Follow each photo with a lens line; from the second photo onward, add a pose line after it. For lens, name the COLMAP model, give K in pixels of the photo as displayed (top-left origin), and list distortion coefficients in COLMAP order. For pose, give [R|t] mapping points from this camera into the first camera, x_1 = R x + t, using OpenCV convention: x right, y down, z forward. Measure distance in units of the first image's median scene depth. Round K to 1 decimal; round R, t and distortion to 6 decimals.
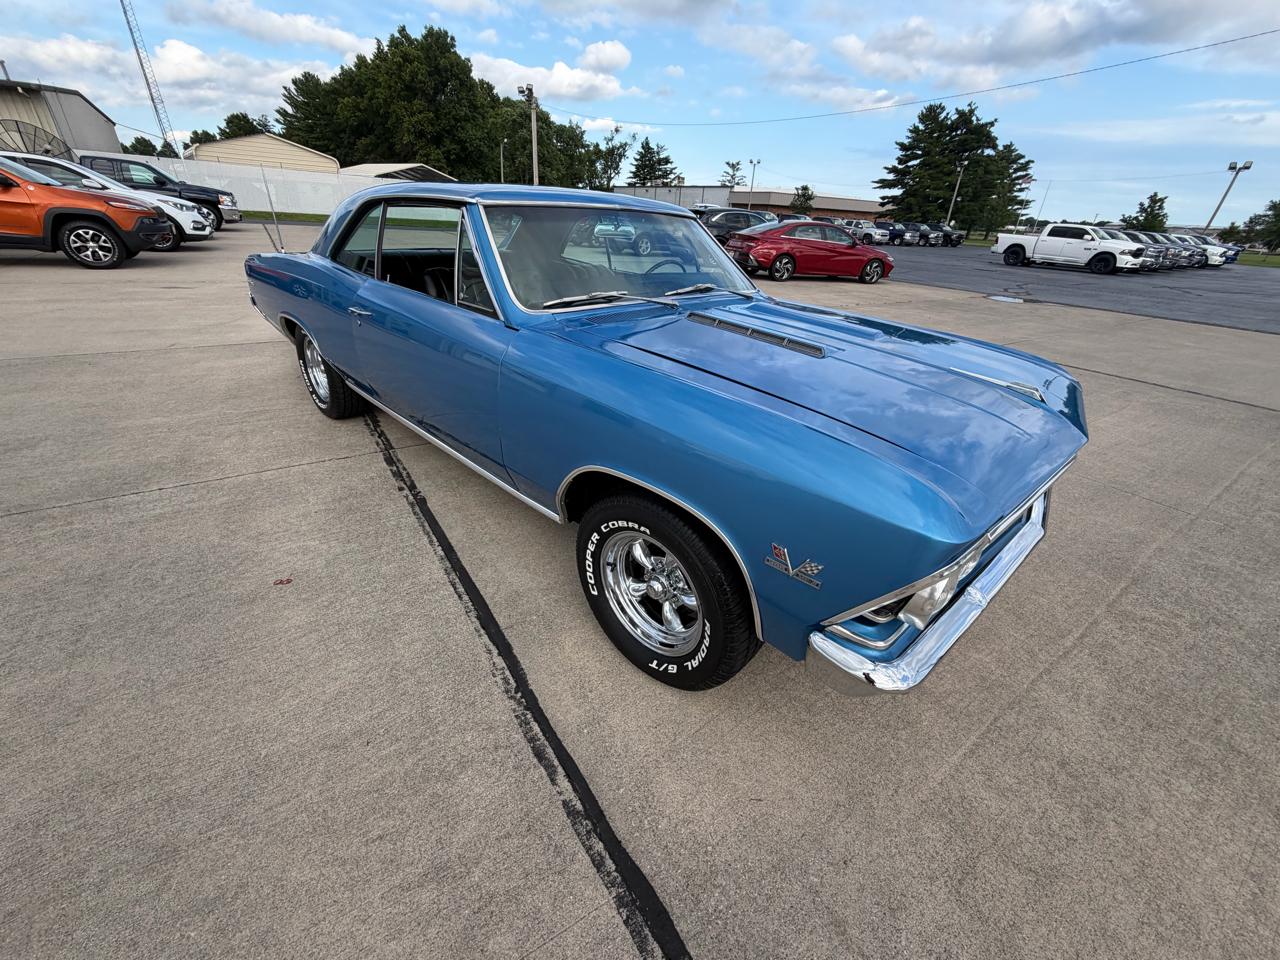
lens RADIAL K [[509.6, 0, 633.4], [0, 509.6, 481.5], [0, 0, 1]] dist [-0.002396, 0.000491]
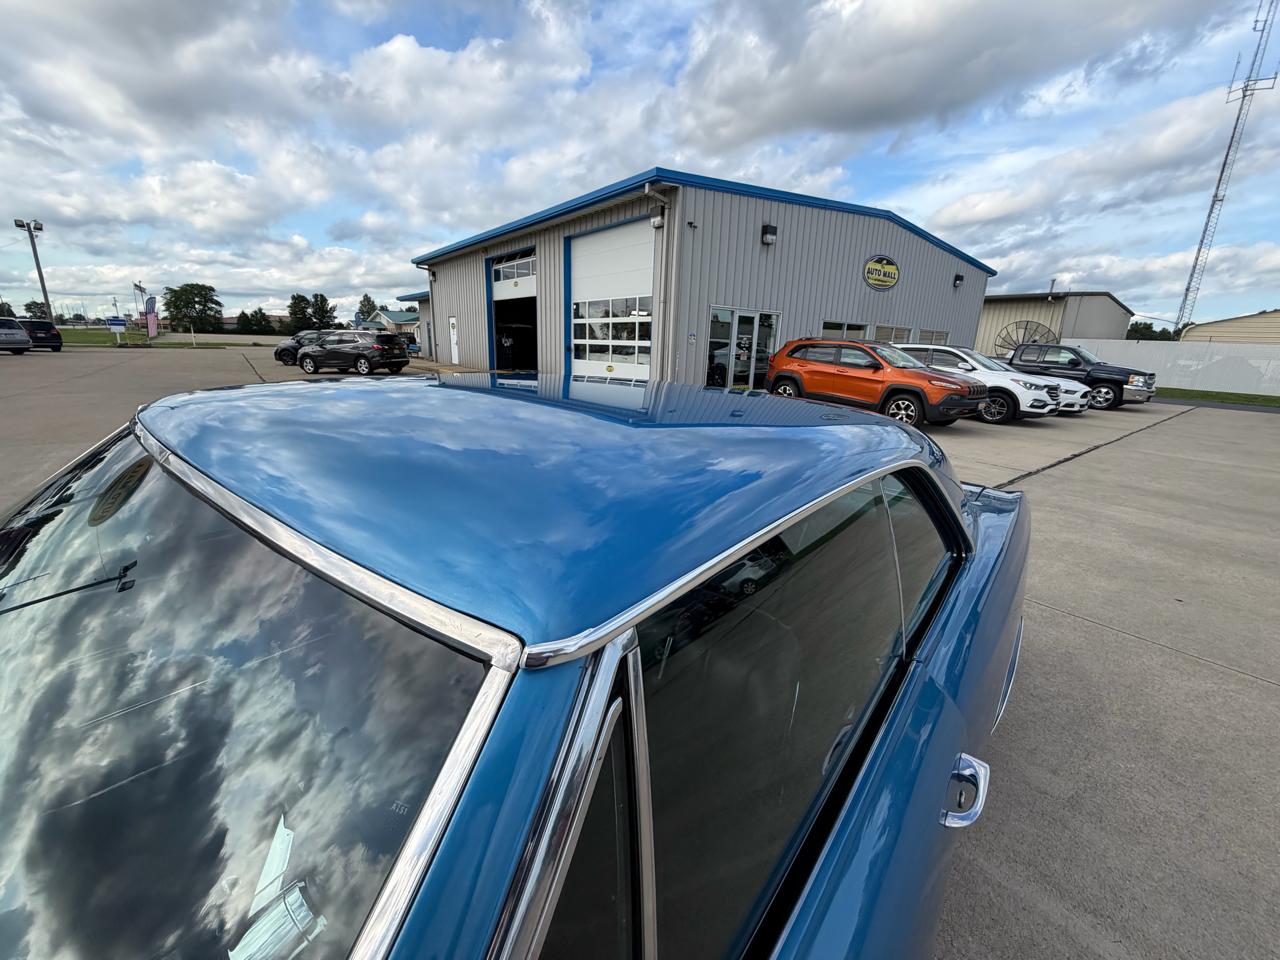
lens RADIAL K [[509.6, 0, 635.6], [0, 509.6, 482.9], [0, 0, 1]] dist [-0.002396, 0.000491]
pose [[0.079356, 0.215728, -0.973223, 0.024768], [-0.493991, 0.856504, 0.149576, -0.064557], [0.865838, 0.468894, 0.174537, 0.109637]]
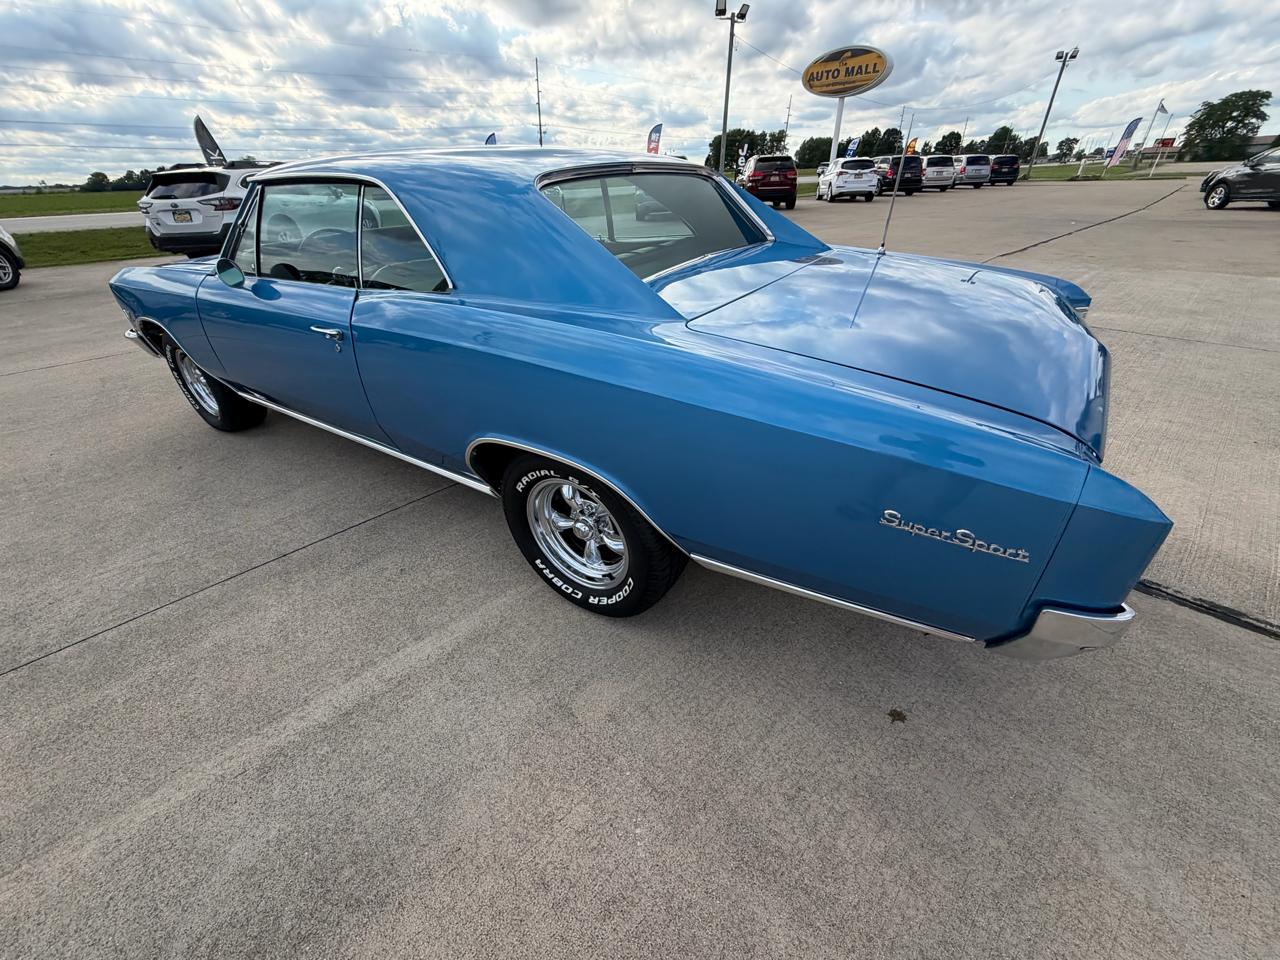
lens RADIAL K [[509.6, 0, 639.2], [0, 509.6, 476.9], [0, 0, 1]] dist [-0.002396, 0.000491]
pose [[-0.981714, 0.076464, -0.174329, -0.031872], [-0.108369, 0.528414, 0.842042, -0.110766], [0.156504, 0.845537, -0.510465, 0.206570]]
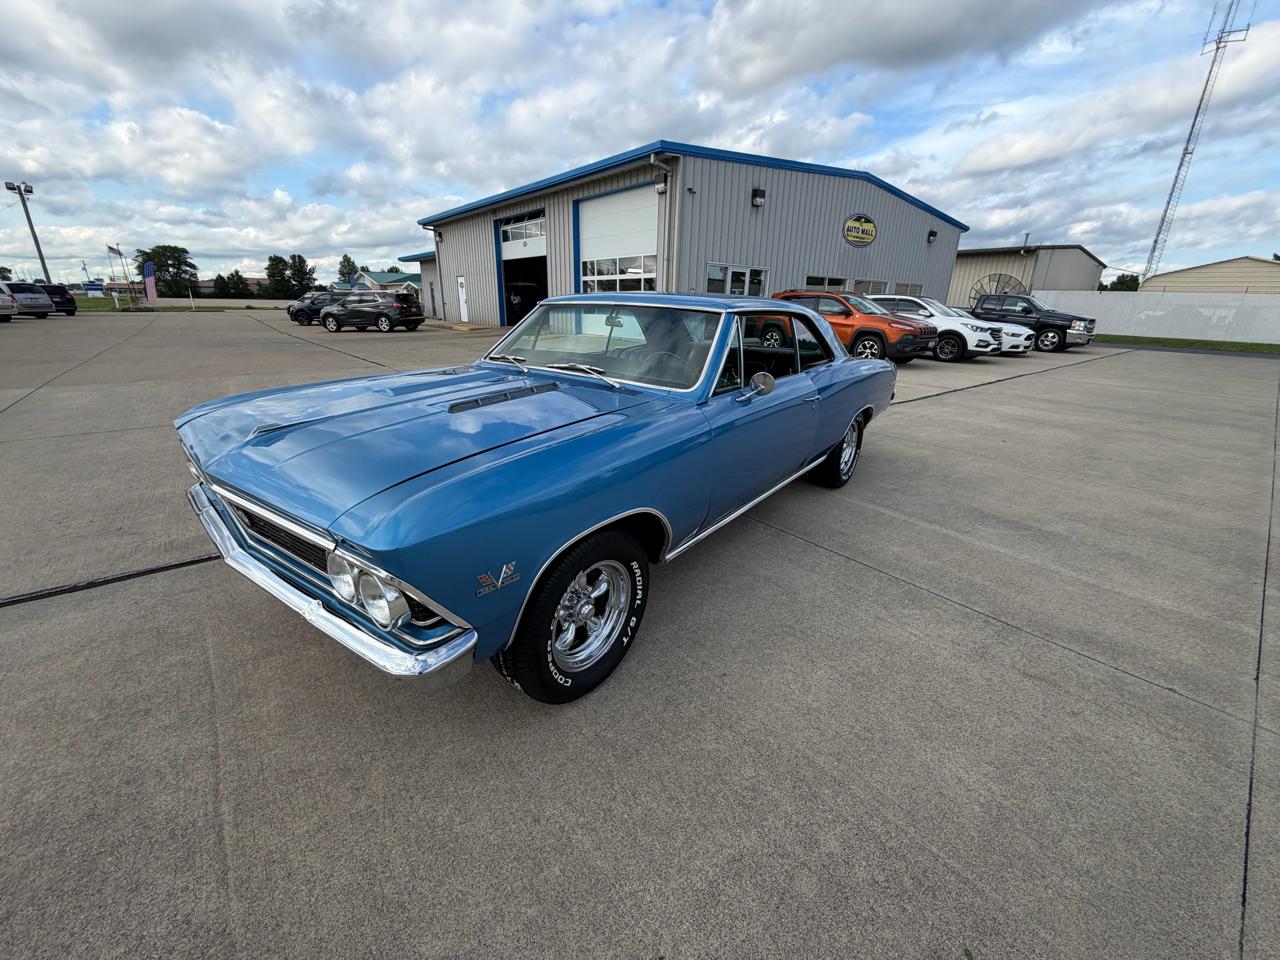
lens RADIAL K [[509.6, 0, 635.5], [0, 509.6, 478.9], [0, 0, 1]] dist [-0.002396, 0.000491]
pose [[0.101890, 0.277831, -0.955211, 0.114826], [-0.481528, 0.853997, 0.197029, -0.040863], [0.870488, 0.439885, 0.220797, 0.088080]]
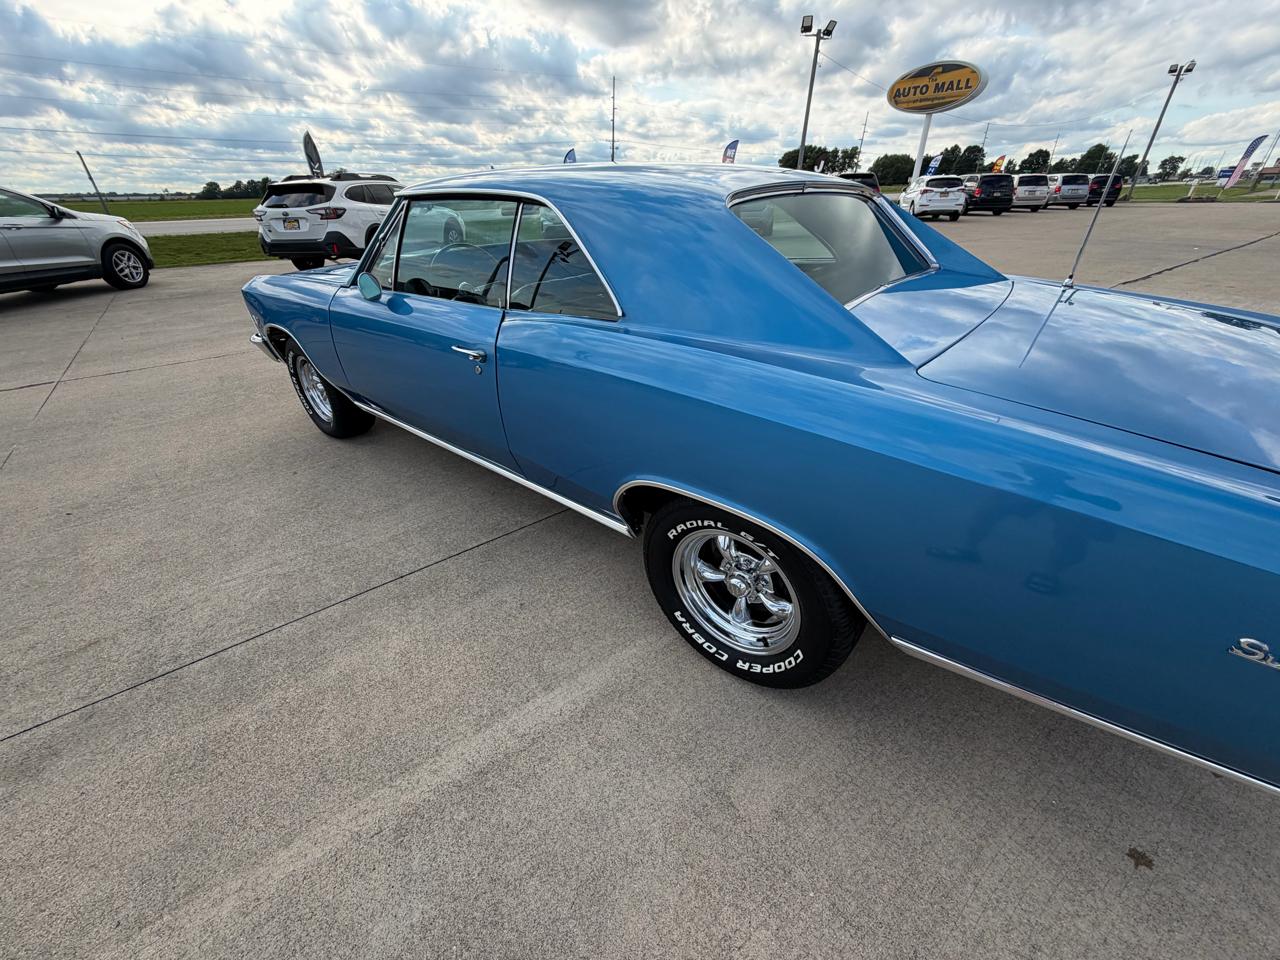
lens RADIAL K [[509.6, 0, 639.2], [0, 509.6, 477.4], [0, 0, 1]] dist [-0.002396, 0.000491]
pose [[-0.996388, 0.009363, -0.084399, -0.019094], [-0.065975, 0.540387, 0.838826, -0.106394], [0.053462, 0.841365, -0.537817, 0.197891]]
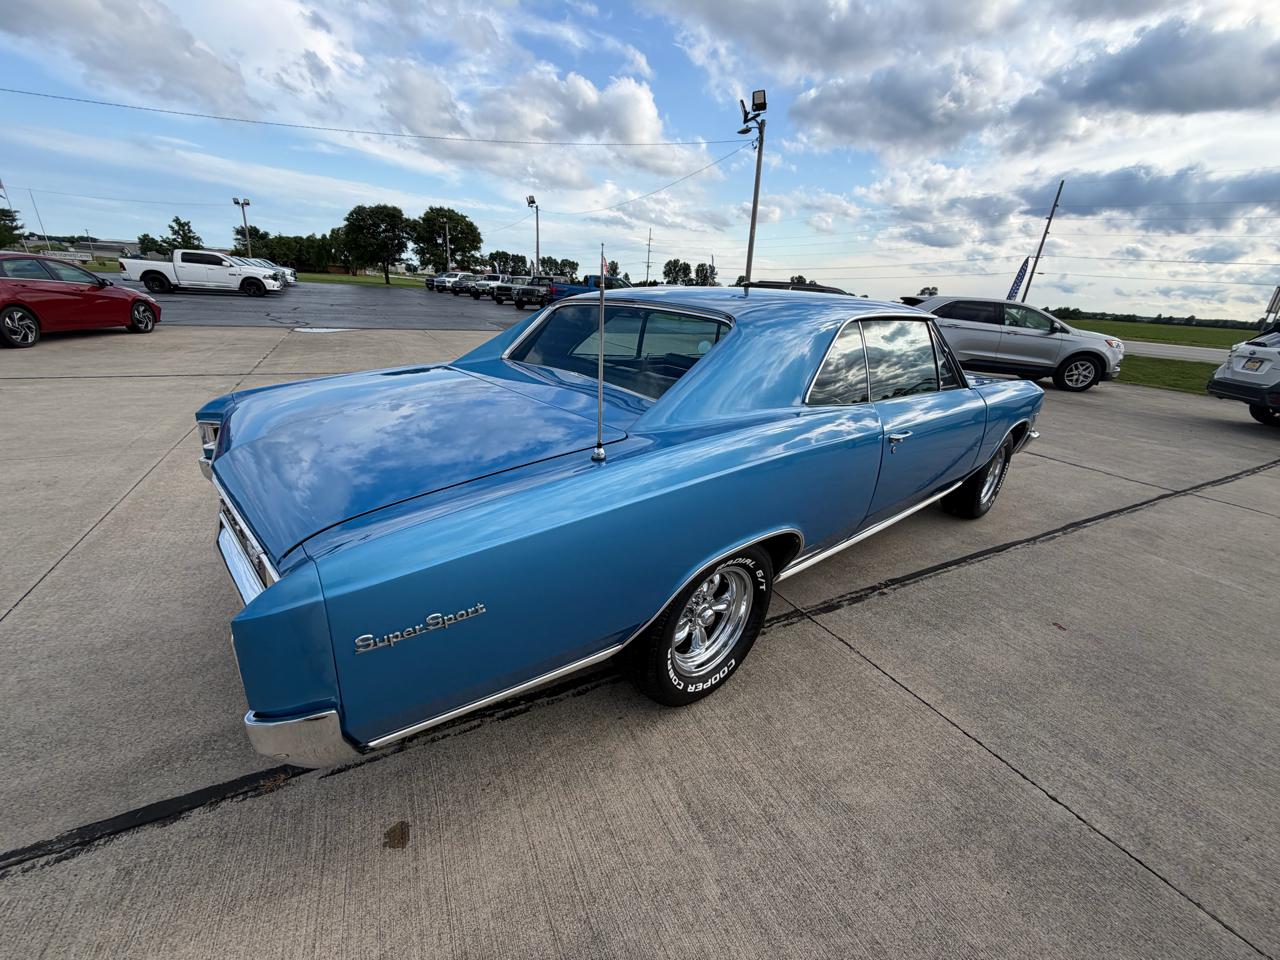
lens RADIAL K [[509.6, 0, 634.5], [0, 509.6, 484.8], [0, 0, 1]] dist [-0.002396, 0.000491]
pose [[0.102495, -0.398231, 0.911541, -0.140907], [0.416876, 0.849210, 0.324126, -0.073226], [-0.903166, 0.346778, 0.253052, 0.118275]]
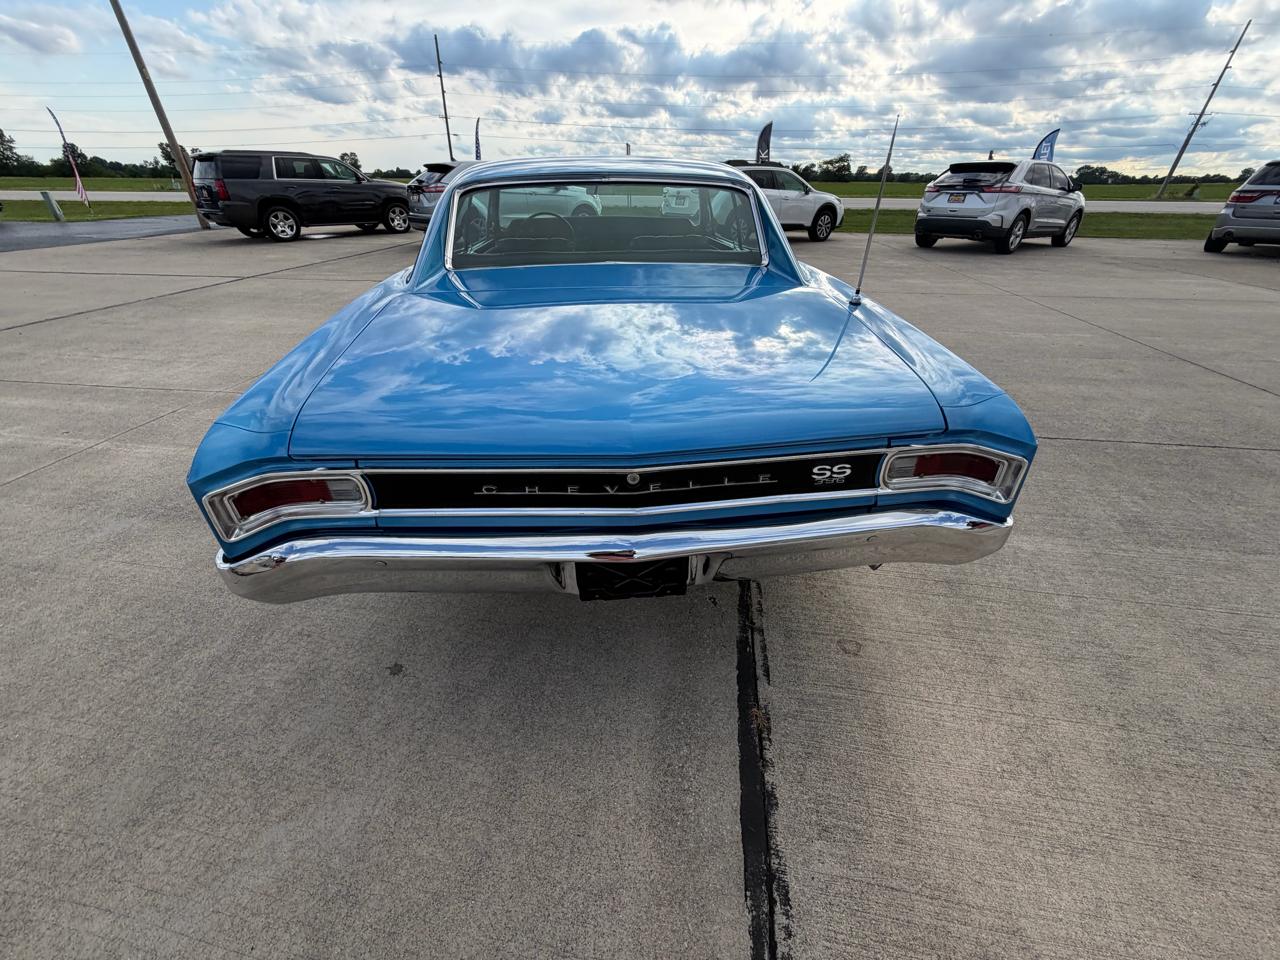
lens RADIAL K [[509.6, 0, 635.3], [0, 509.6, 485.9], [0, 0, 1]] dist [-0.002396, 0.000491]
pose [[-0.748038, -0.387667, 0.538659, -0.116133], [0.272896, 0.560180, 0.782129, -0.106384], [-0.604951, 0.732060, -0.313243, 0.189545]]
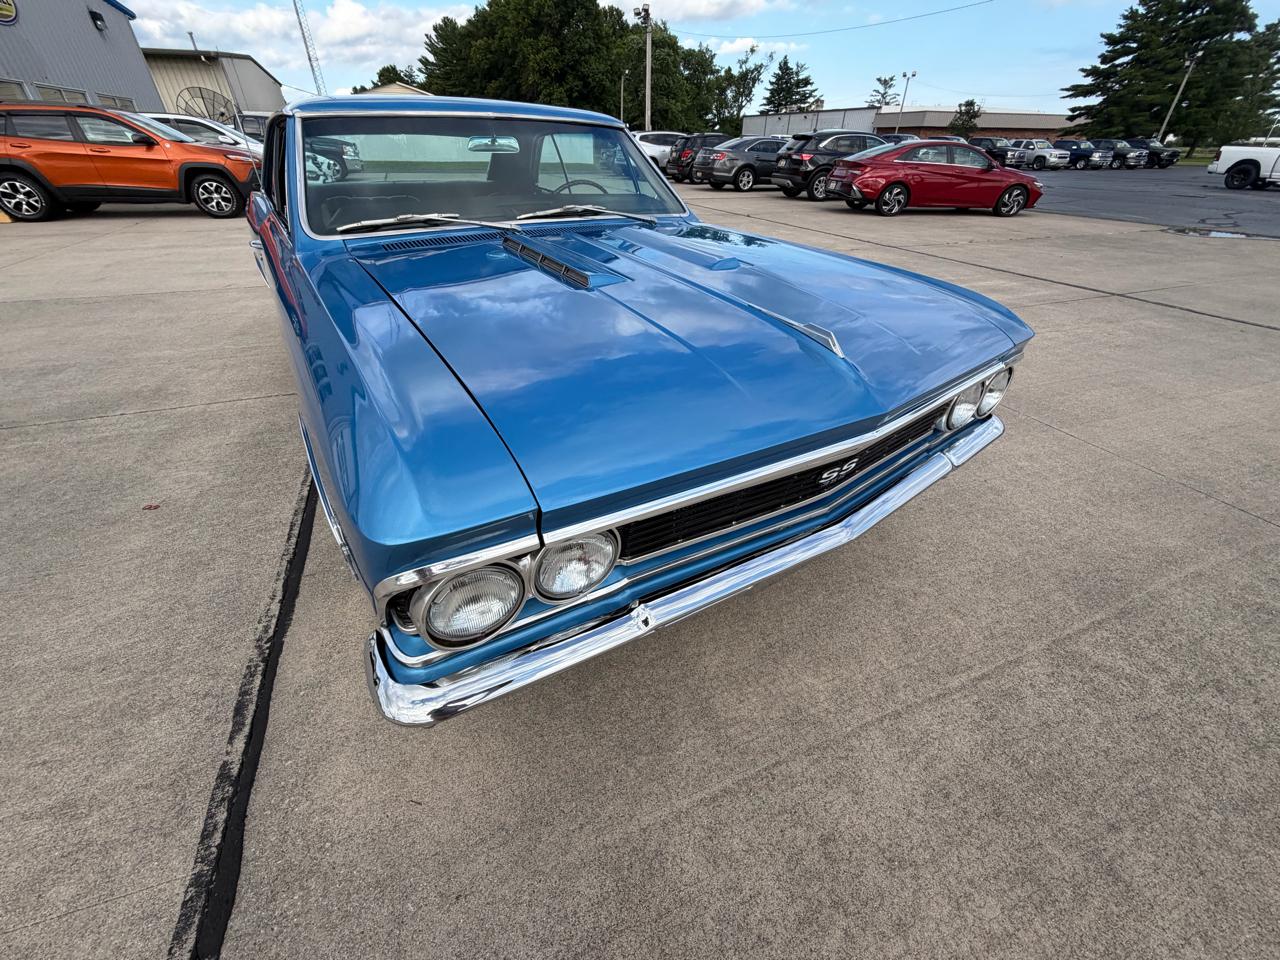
lens RADIAL K [[509.6, 0, 633.0], [0, 509.6, 480.1], [0, 0, 1]] dist [-0.002396, 0.000491]
pose [[0.975578, 0.080928, -0.204203, 0.039804], [-0.062031, 0.993319, 0.097311, -0.002029], [0.210714, -0.082268, 0.974080, 0.014308]]
